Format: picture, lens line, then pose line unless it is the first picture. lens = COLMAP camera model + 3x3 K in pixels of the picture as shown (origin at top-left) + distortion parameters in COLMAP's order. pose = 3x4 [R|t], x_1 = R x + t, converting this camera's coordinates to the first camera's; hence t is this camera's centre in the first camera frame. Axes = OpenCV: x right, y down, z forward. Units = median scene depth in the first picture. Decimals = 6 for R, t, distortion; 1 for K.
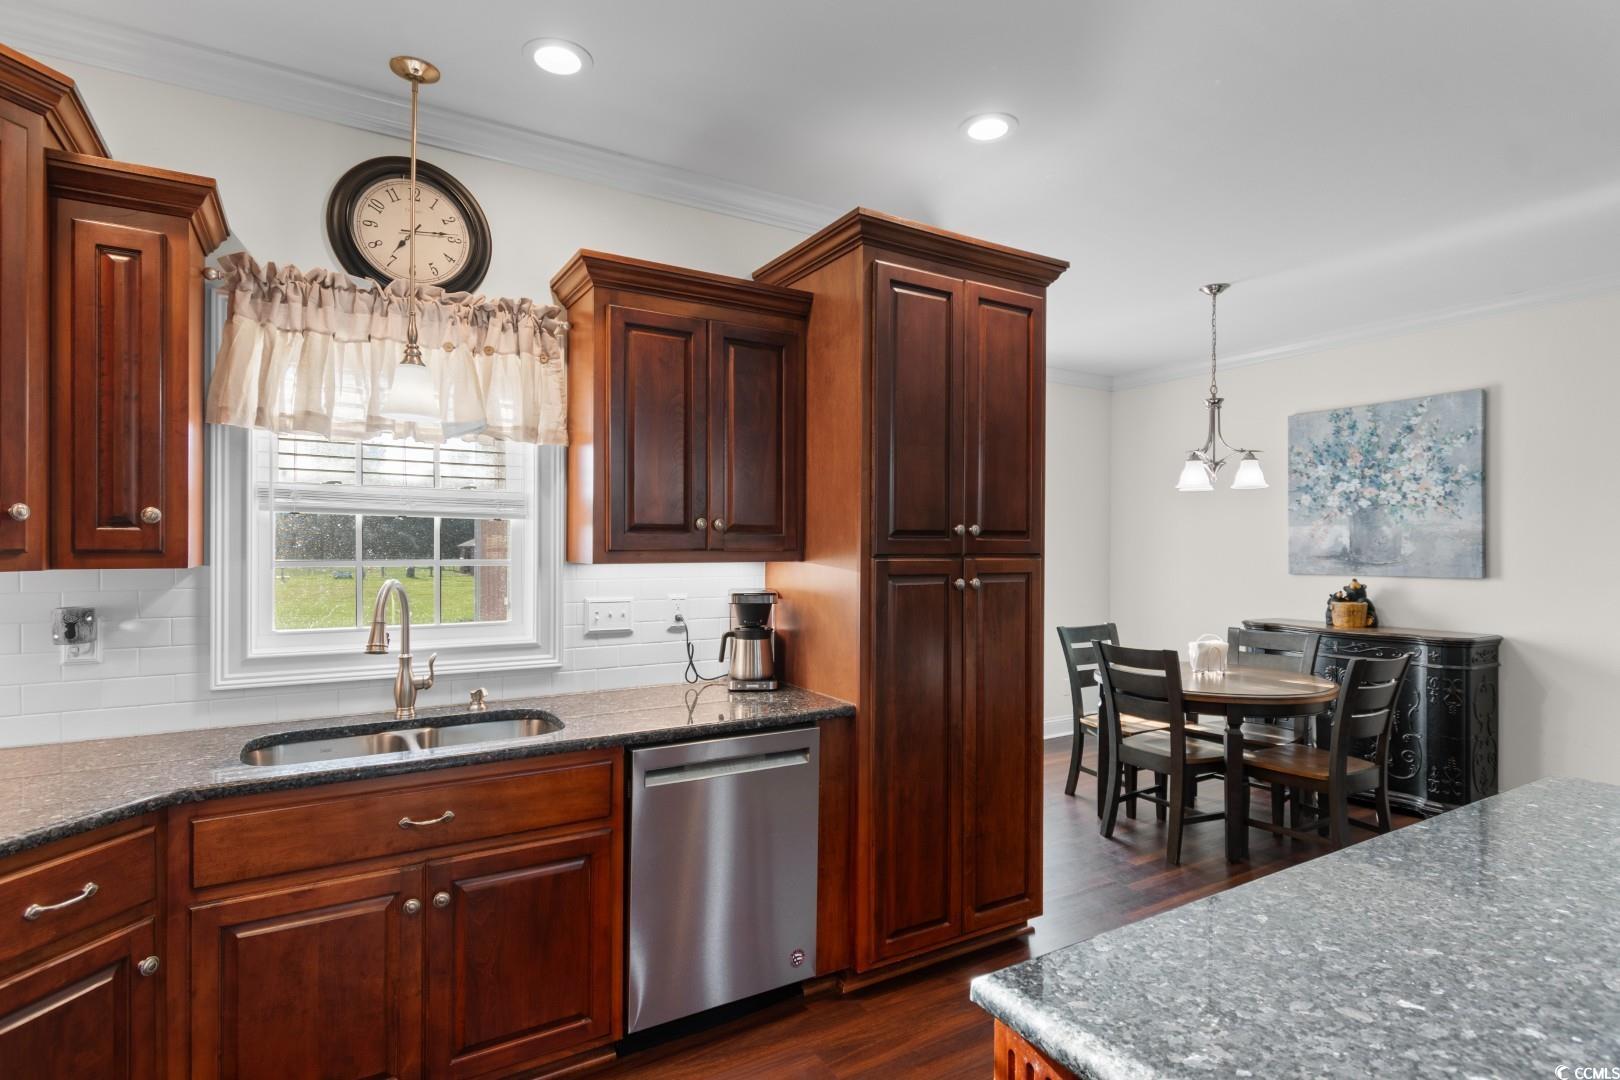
lens RADIAL K [[817.5, 0, 807.5], [0, 817.5, 547.1], [0, 0, 1]] dist [0.007555, 0.000286]
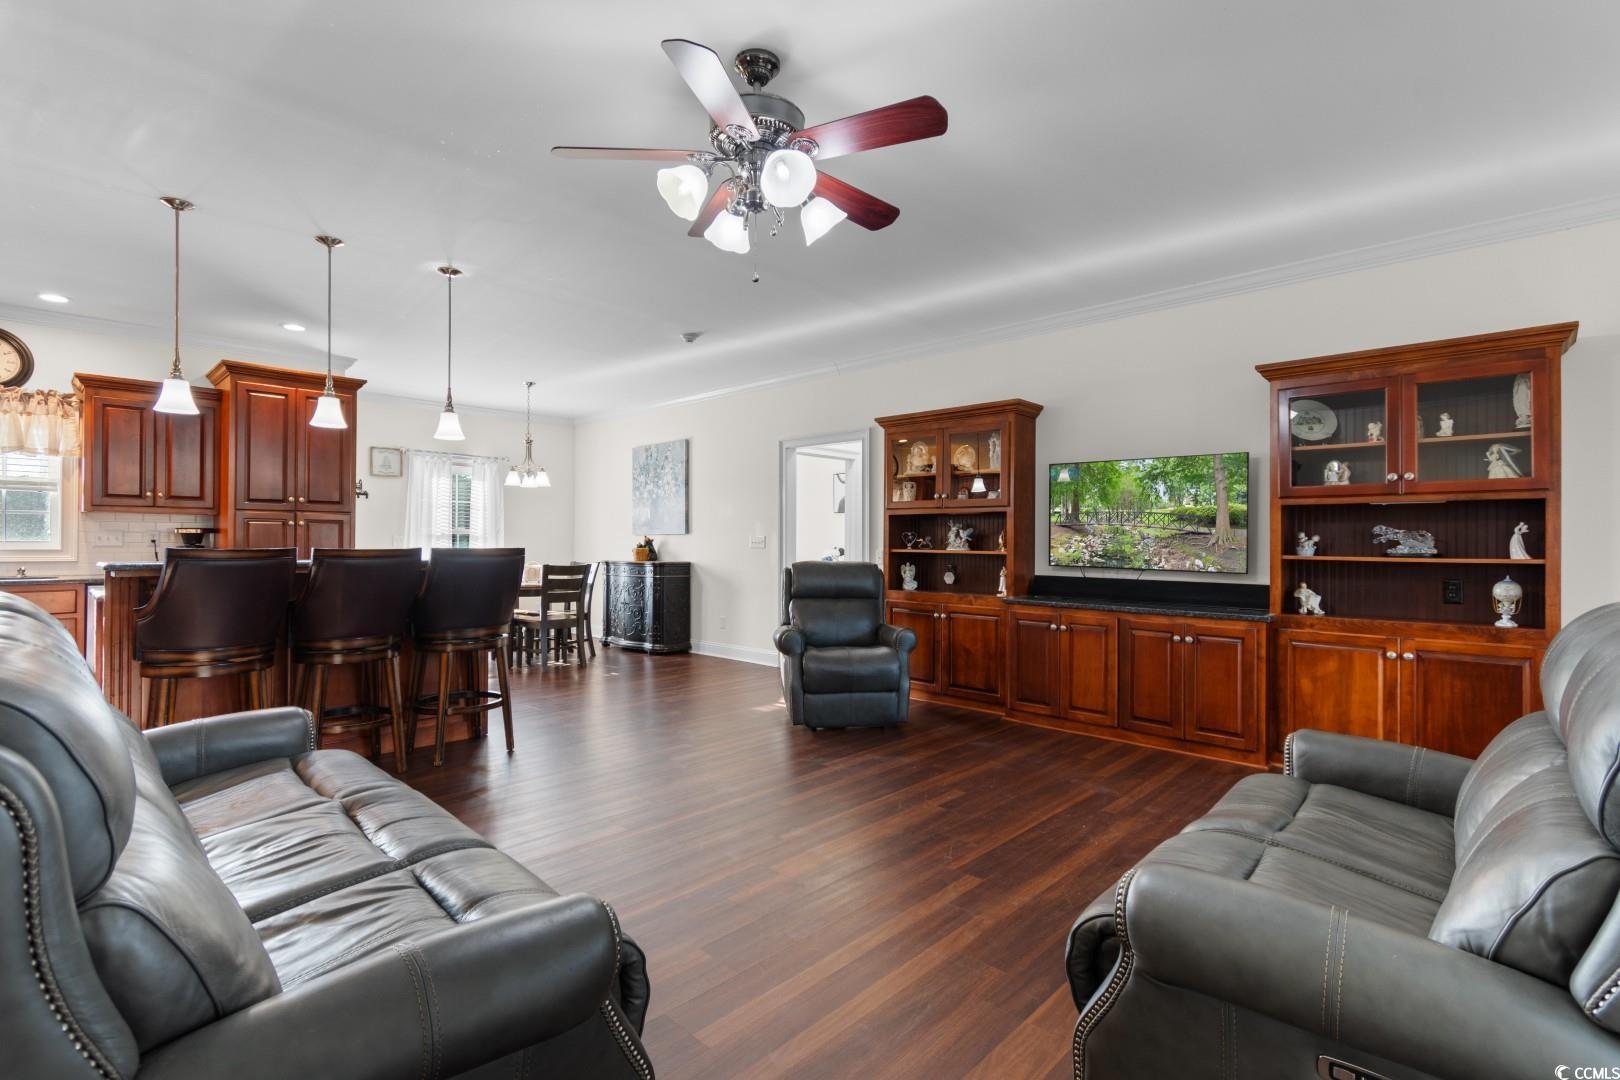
lens RADIAL K [[757.0, 0, 810.3], [0, 757.0, 536.1], [0, 0, 1]] dist [-0.000001, -0.001449]
pose [[0.965470, 0.002464, 0.260501, 1.050807], [0.000260, 0.999946, -0.010422, 0.104384], [-0.260512, 0.010130, 0.965417, -1.422534]]
